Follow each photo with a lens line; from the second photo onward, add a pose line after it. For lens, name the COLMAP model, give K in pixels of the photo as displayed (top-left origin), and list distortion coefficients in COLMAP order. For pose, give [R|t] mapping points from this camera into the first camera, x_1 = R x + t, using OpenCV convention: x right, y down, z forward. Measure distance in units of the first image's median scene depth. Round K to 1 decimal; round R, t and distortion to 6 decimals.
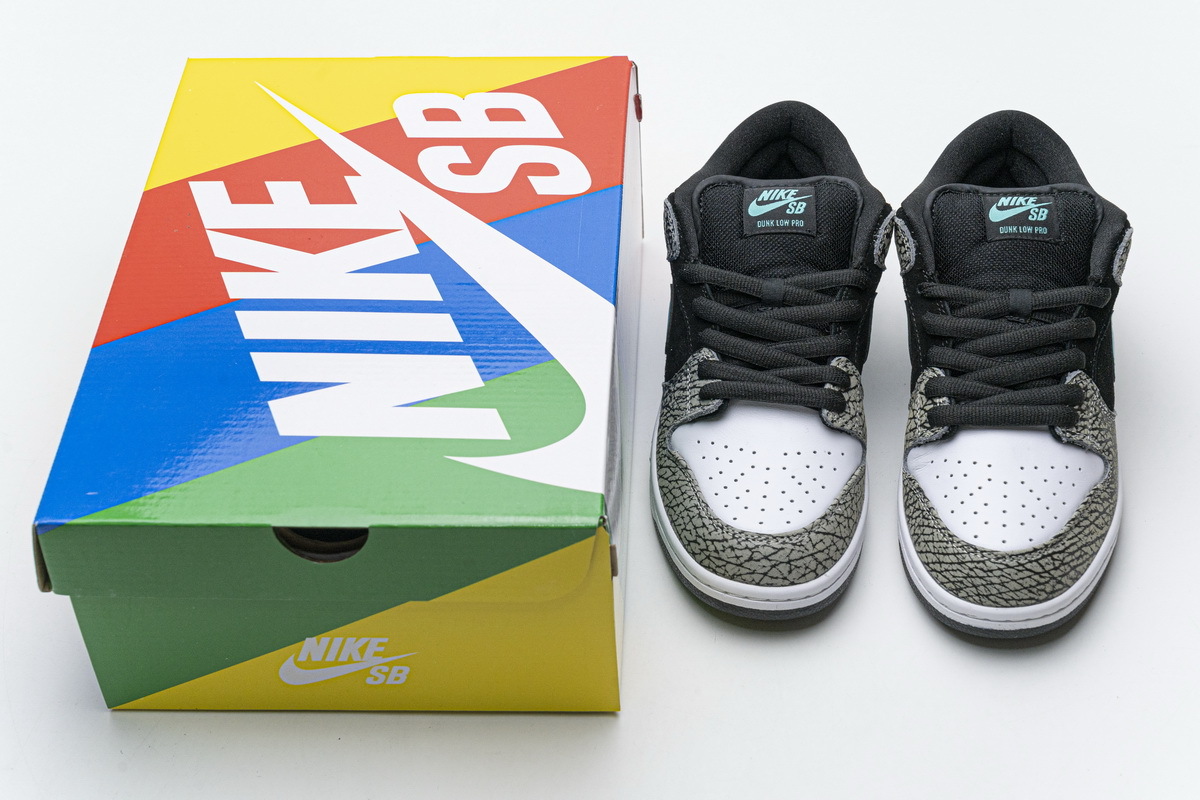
lens RADIAL K [[2130.2, 0, 600.0], [0, 2130.2, 400.0], [0, 0, 1]] dist [0.043301, 0.101213]
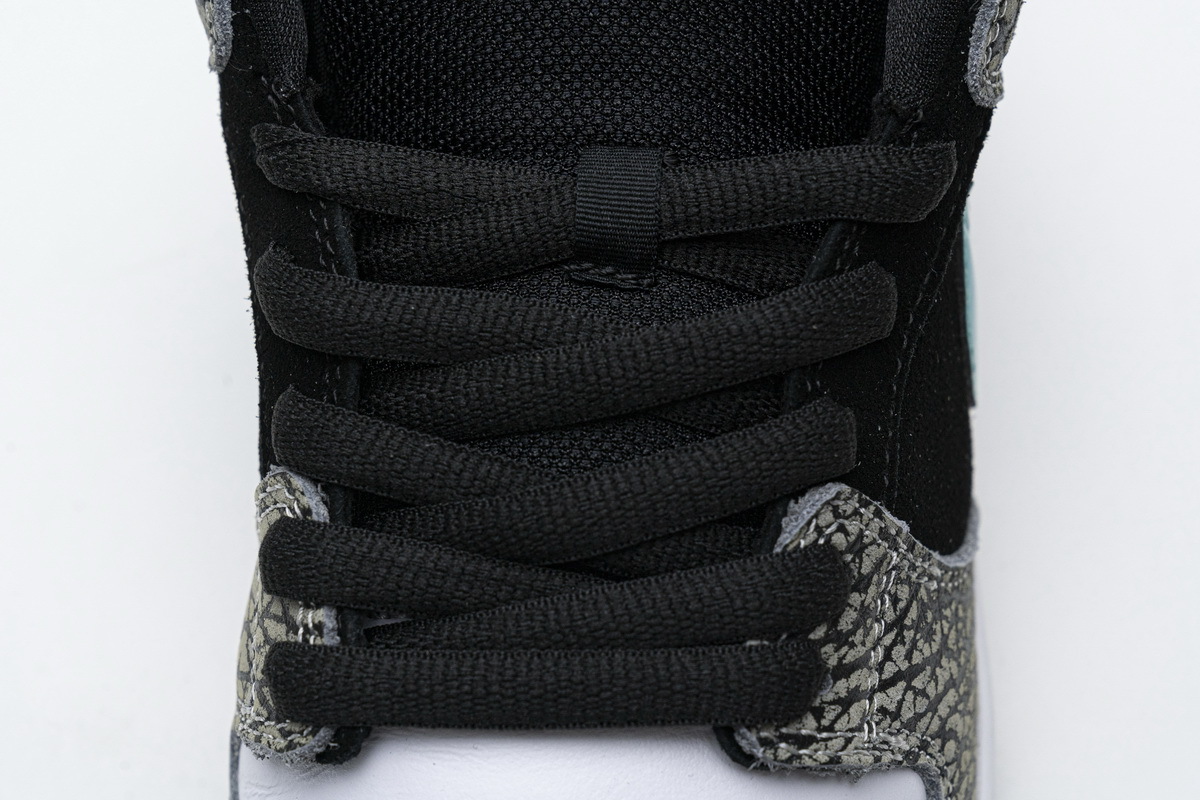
lens RADIAL K [[2383.9, 0, 600.9], [0, 2383.9, 341.9], [0, 0, 1]] dist [0.010275, 0.020208]
pose [[0.997998, -0.043864, 0.045562, 0.190709], [0.030786, 0.966222, 0.255865, -0.111056], [-0.055247, -0.253950, 0.965638, 0.750917]]
